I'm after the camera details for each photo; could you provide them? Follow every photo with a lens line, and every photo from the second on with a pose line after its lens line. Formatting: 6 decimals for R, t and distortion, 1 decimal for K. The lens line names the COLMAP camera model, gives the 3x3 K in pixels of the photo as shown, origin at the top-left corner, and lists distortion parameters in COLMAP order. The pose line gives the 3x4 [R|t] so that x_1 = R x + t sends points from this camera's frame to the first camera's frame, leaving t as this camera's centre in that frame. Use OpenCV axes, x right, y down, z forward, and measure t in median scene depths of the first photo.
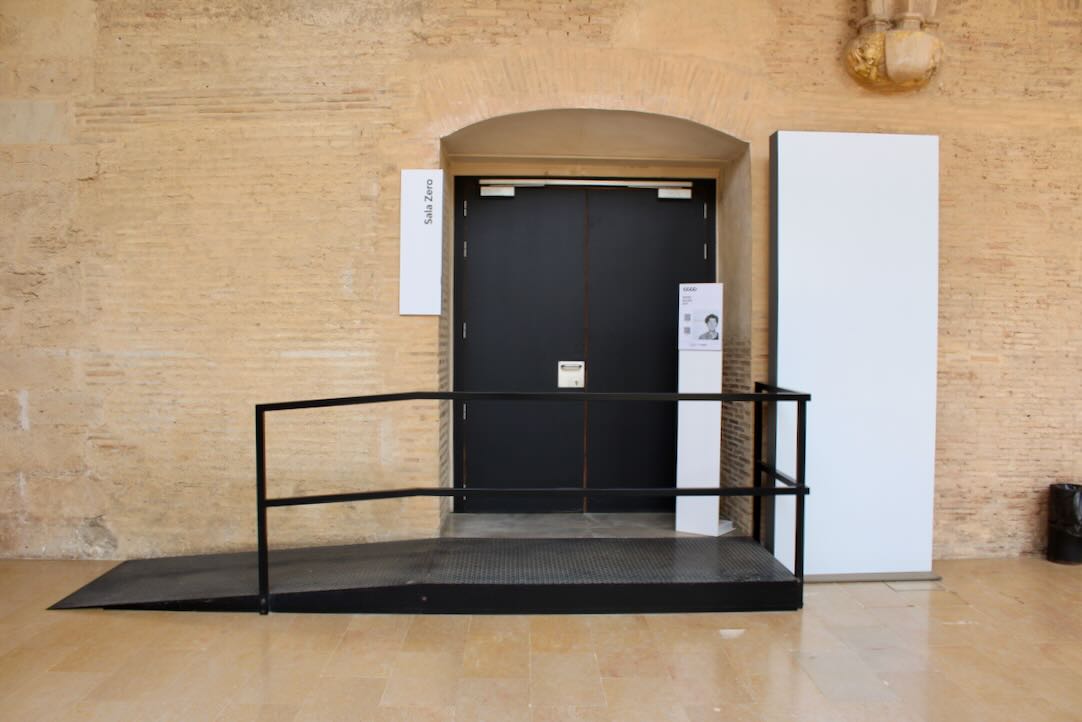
lens RADIAL K [[911.6, 0, 541.0], [0, 911.6, 361.0], [0, 0, 1]] dist [-0.163918, 0.150271]
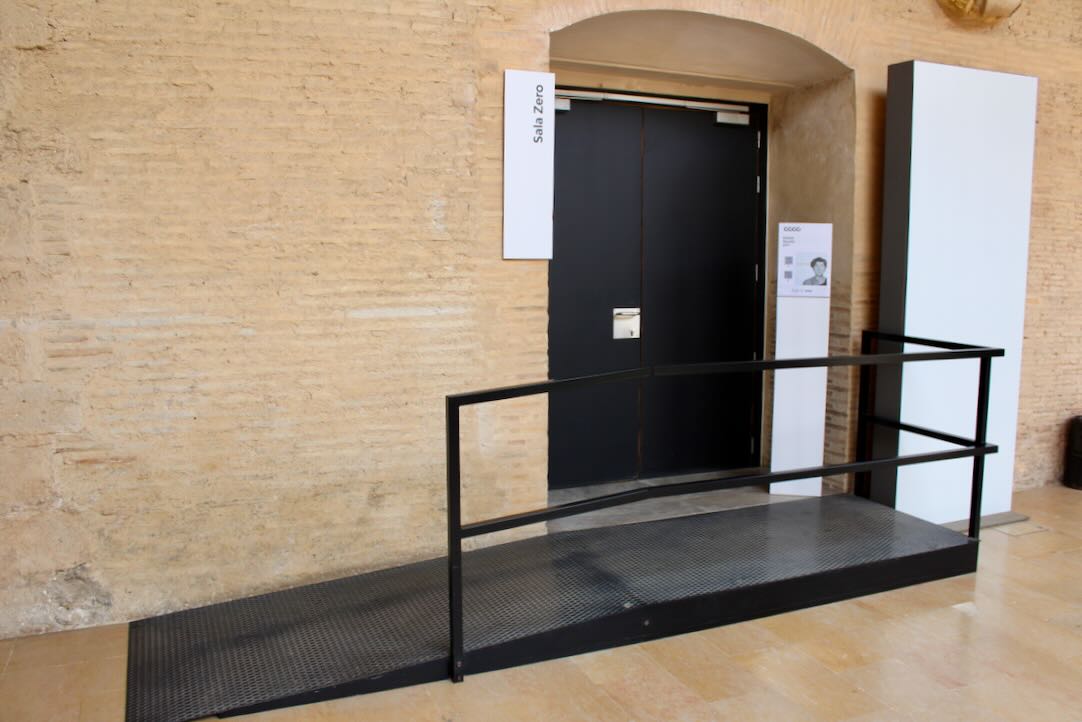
lens RADIAL K [[911.6, 0, 541.0], [0, 911.6, 361.0], [0, 0, 1]] dist [-0.163918, 0.150271]
pose [[0.928124, -0.047083, 0.369282, -0.416099], [0.013868, 0.995654, 0.092089, -0.035270], [-0.372013, -0.080349, 0.924743, 0.262980]]
